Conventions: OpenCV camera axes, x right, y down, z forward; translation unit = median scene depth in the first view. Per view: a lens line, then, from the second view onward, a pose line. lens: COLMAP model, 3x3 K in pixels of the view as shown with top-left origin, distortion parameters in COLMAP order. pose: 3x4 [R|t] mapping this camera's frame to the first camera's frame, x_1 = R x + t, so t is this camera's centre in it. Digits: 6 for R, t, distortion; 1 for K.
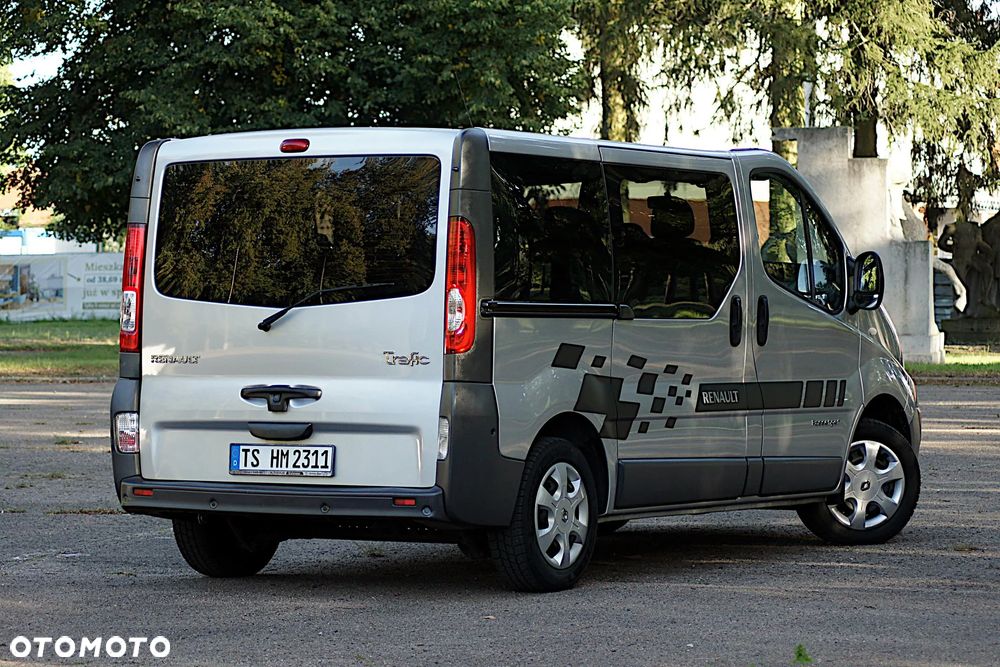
lens RADIAL K [[3438.6, 0, 498.8], [0, 3438.6, 333.0], [0, 0, 1]] dist [-0.063761, -1.863357]
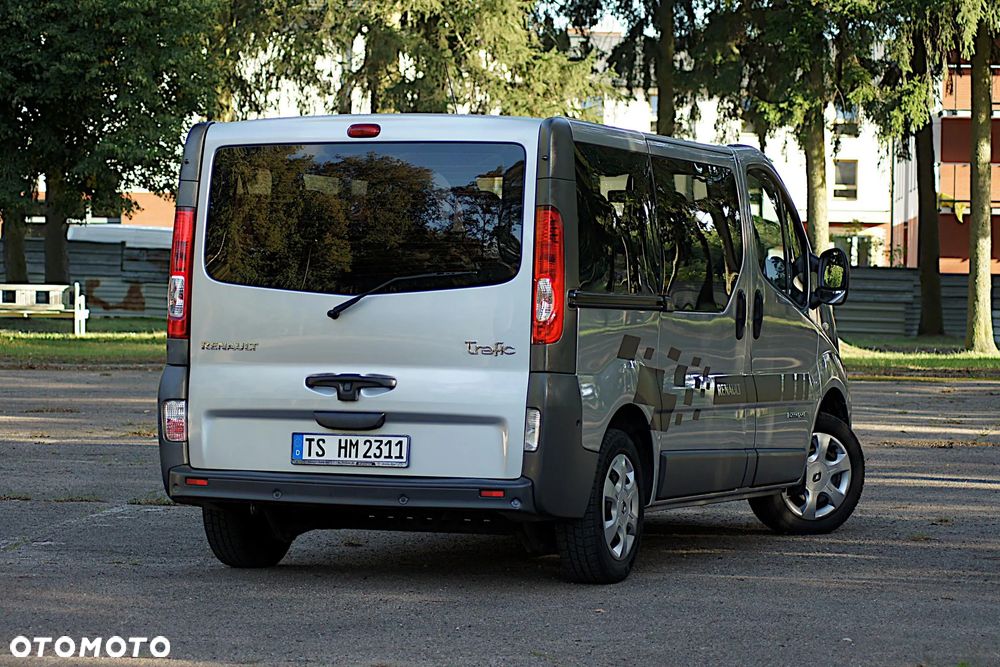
lens RADIAL K [[3214.1, 0, 497.7], [0, 3214.1, 332.6], [0, 0, 1]] dist [-0.154213, -0.641657]
pose [[0.985961, 0.012148, 0.166533, -0.172150], [-0.012576, 0.999920, 0.001513, 0.001432], [-0.166501, -0.003586, 0.986035, 0.085353]]
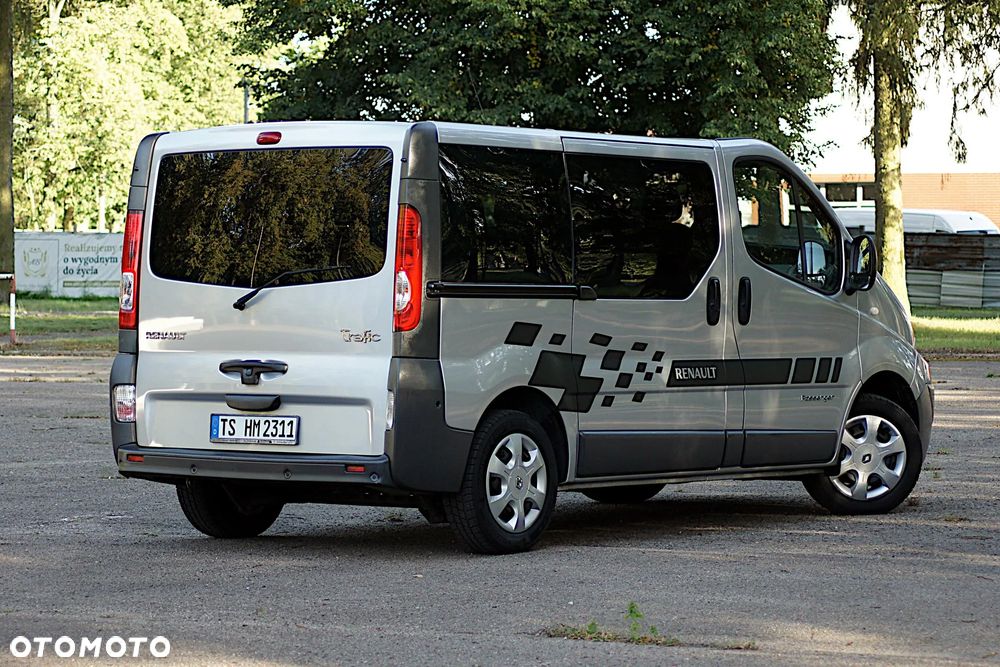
lens RADIAL K [[3438.6, 0, 498.8], [0, 3438.6, 333.0], [0, 0, 1]] dist [-0.063761, -1.863357]
pose [[0.993603, 0.003151, -0.112885, 0.132902], [-0.002344, 0.999971, 0.007283, -0.001364], [0.112904, -0.006971, 0.993581, -0.063710]]
